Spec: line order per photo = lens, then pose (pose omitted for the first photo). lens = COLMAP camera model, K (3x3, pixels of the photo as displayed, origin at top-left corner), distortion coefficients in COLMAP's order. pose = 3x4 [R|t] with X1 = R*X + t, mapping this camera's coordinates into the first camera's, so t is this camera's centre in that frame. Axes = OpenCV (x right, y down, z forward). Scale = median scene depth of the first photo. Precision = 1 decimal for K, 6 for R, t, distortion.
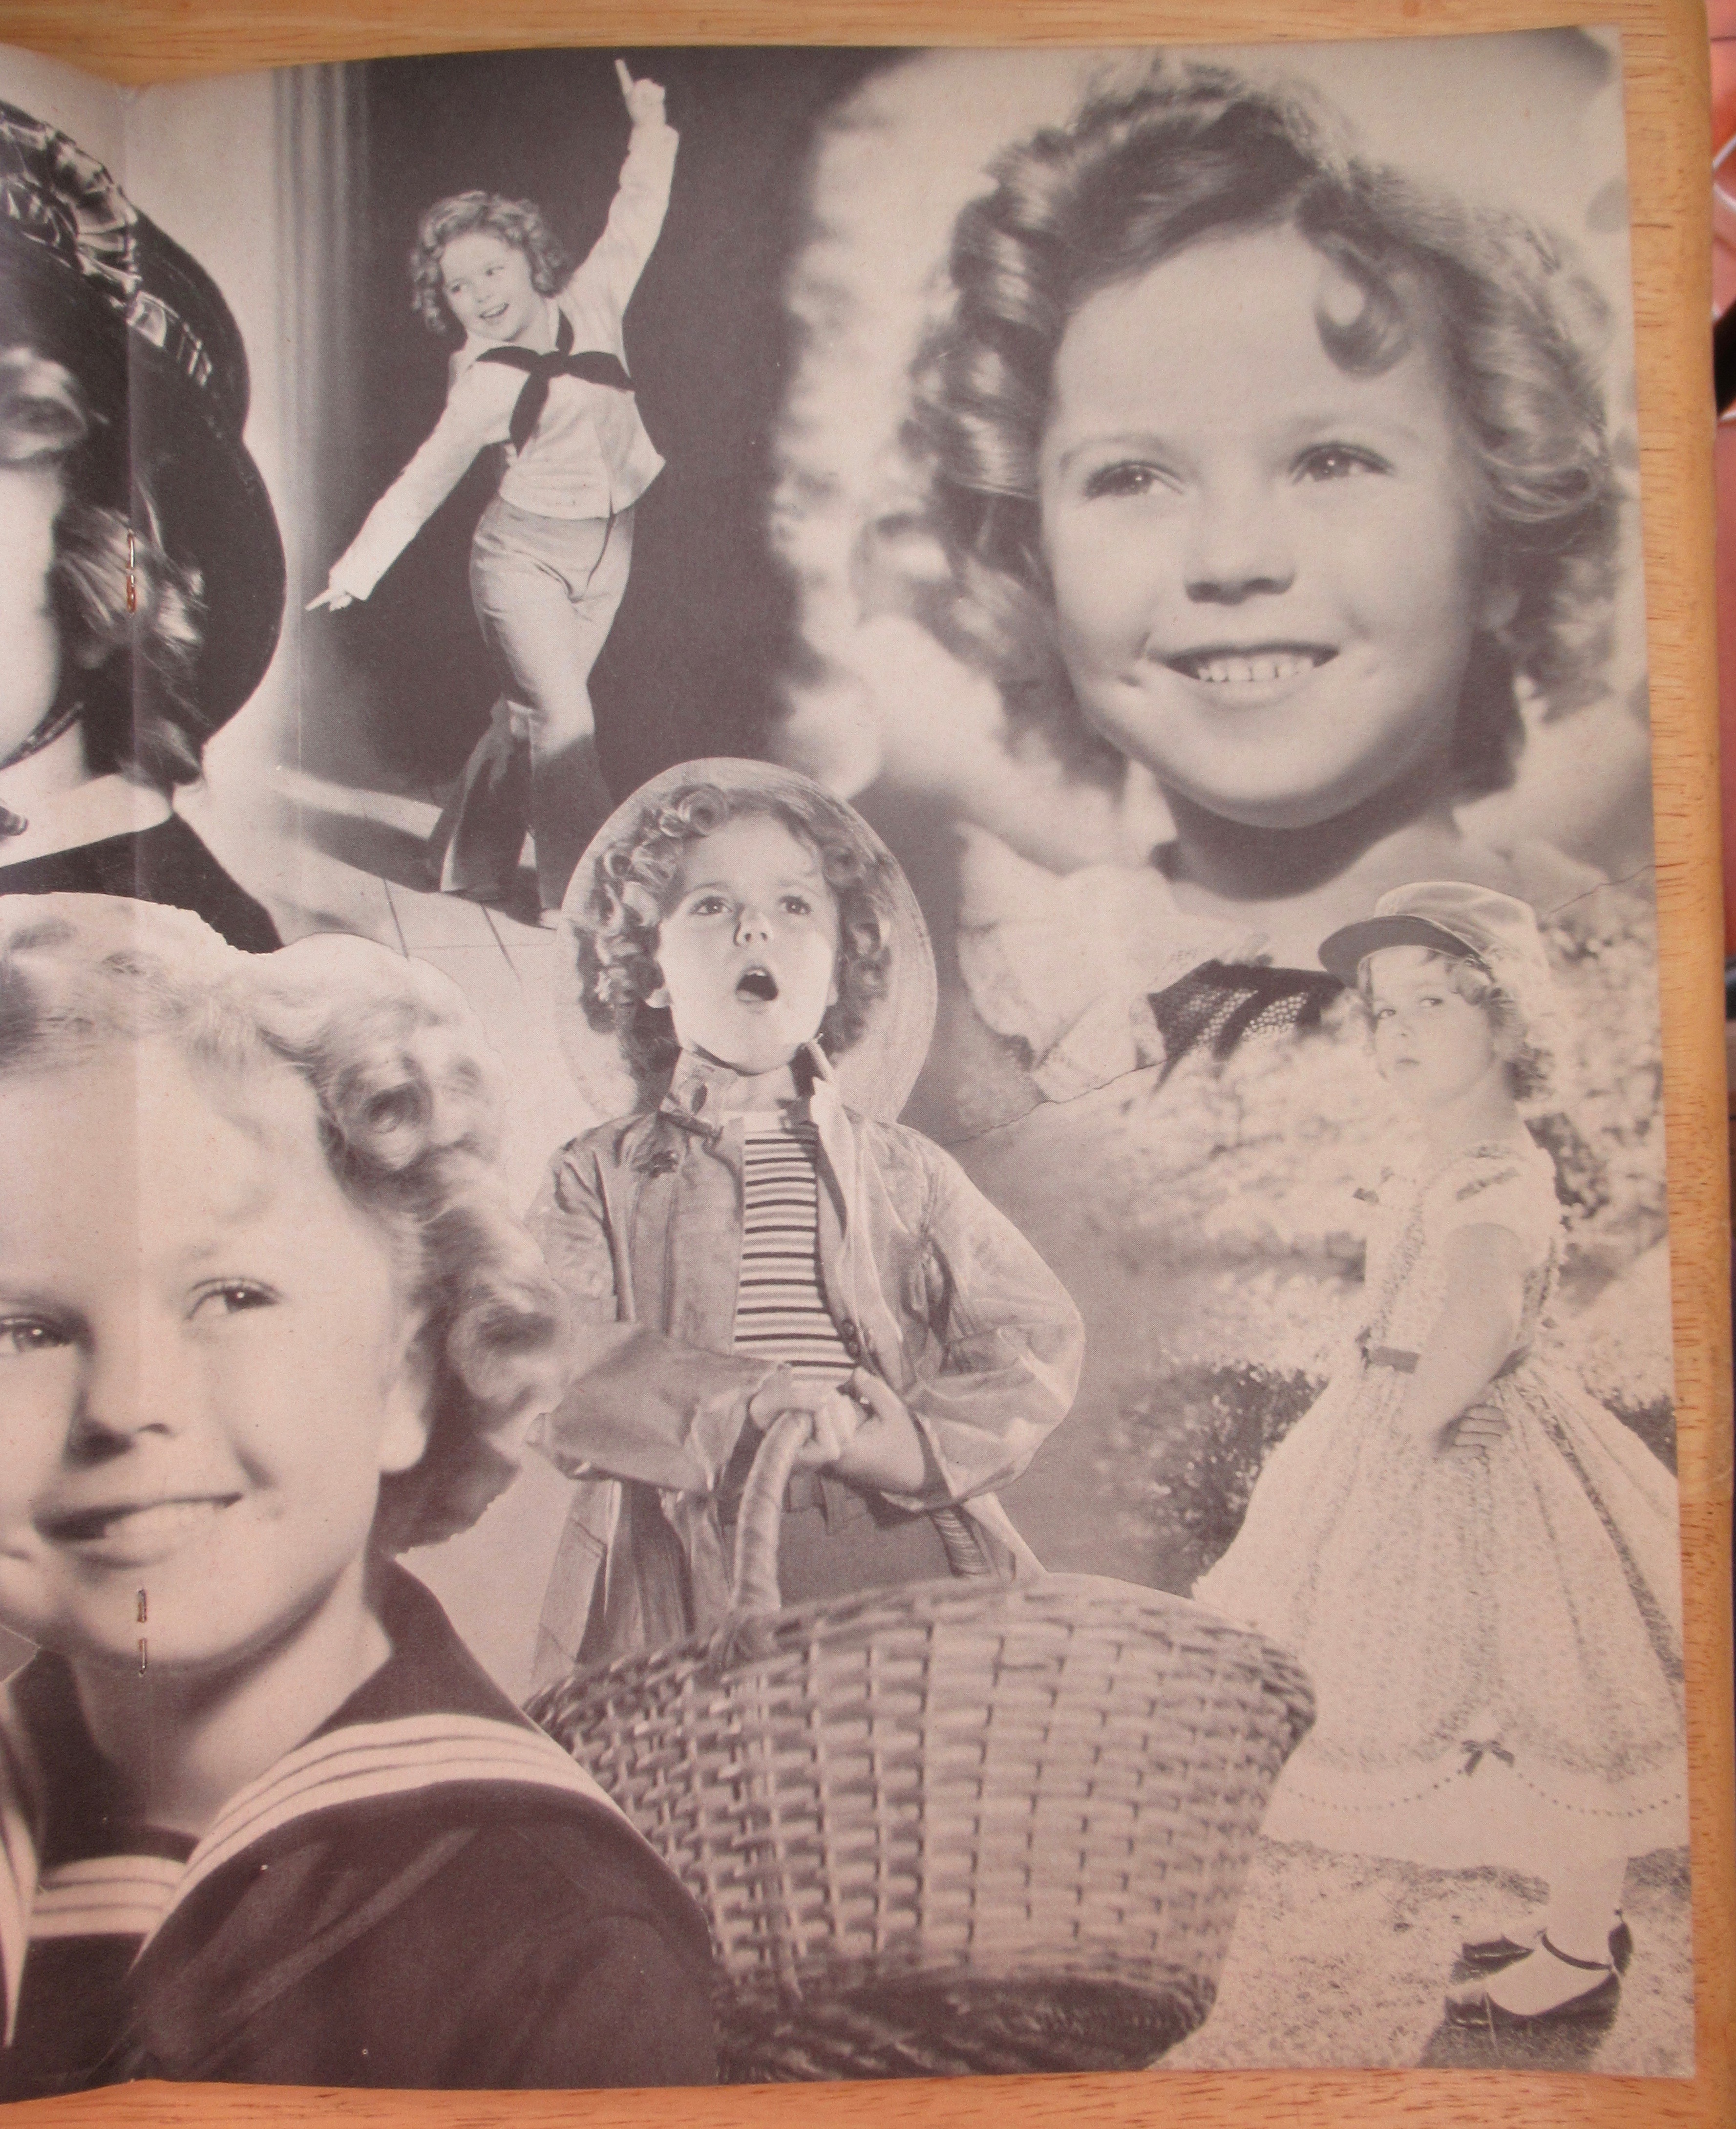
lens RADIAL K [[874.3, 0, 867.6], [0, 874.3, 1048.9], [0, 0, 1]] dist [0.002566, -0.000079]
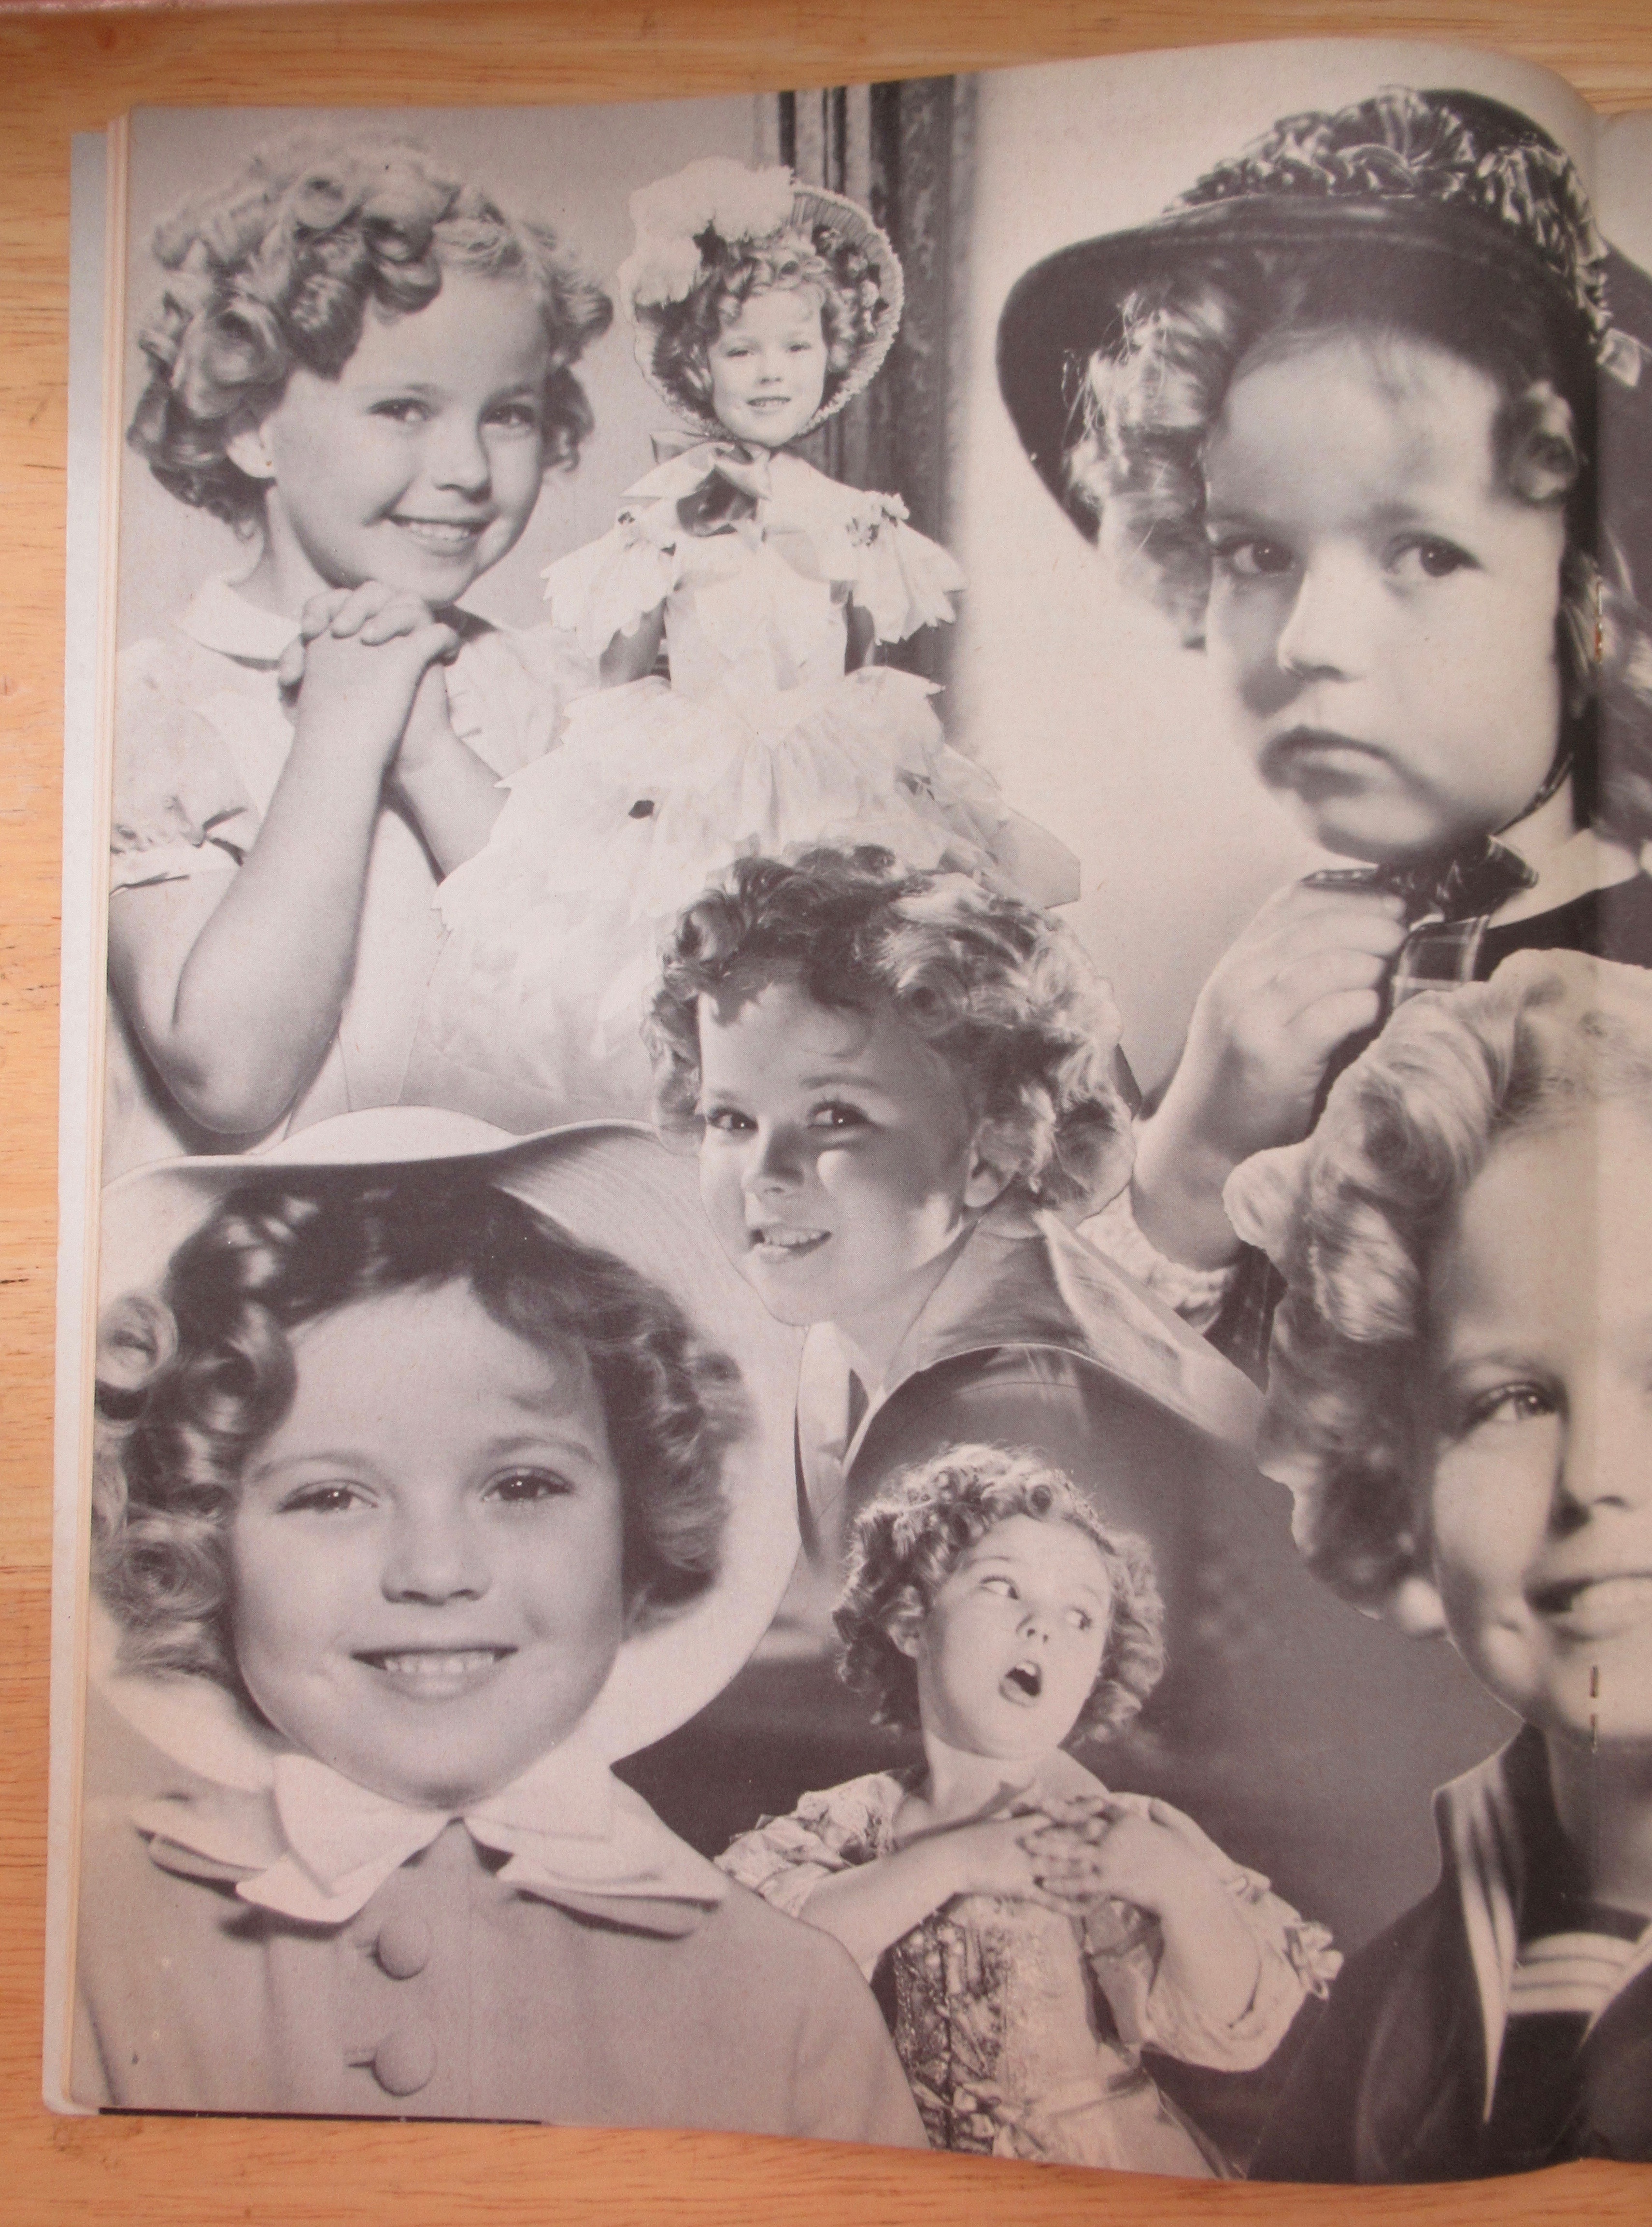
lens RADIAL K [[885.4, 0, 825.8], [0, 885.4, 1131.3], [0, 0, 1]] dist [0.000881, 0.000429]
pose [[0.999319, 0.033633, 0.015178, -1.729260], [-0.033783, 0.999382, 0.009737, 0.041108], [-0.014841, -0.010243, 0.999837, 0.027873]]
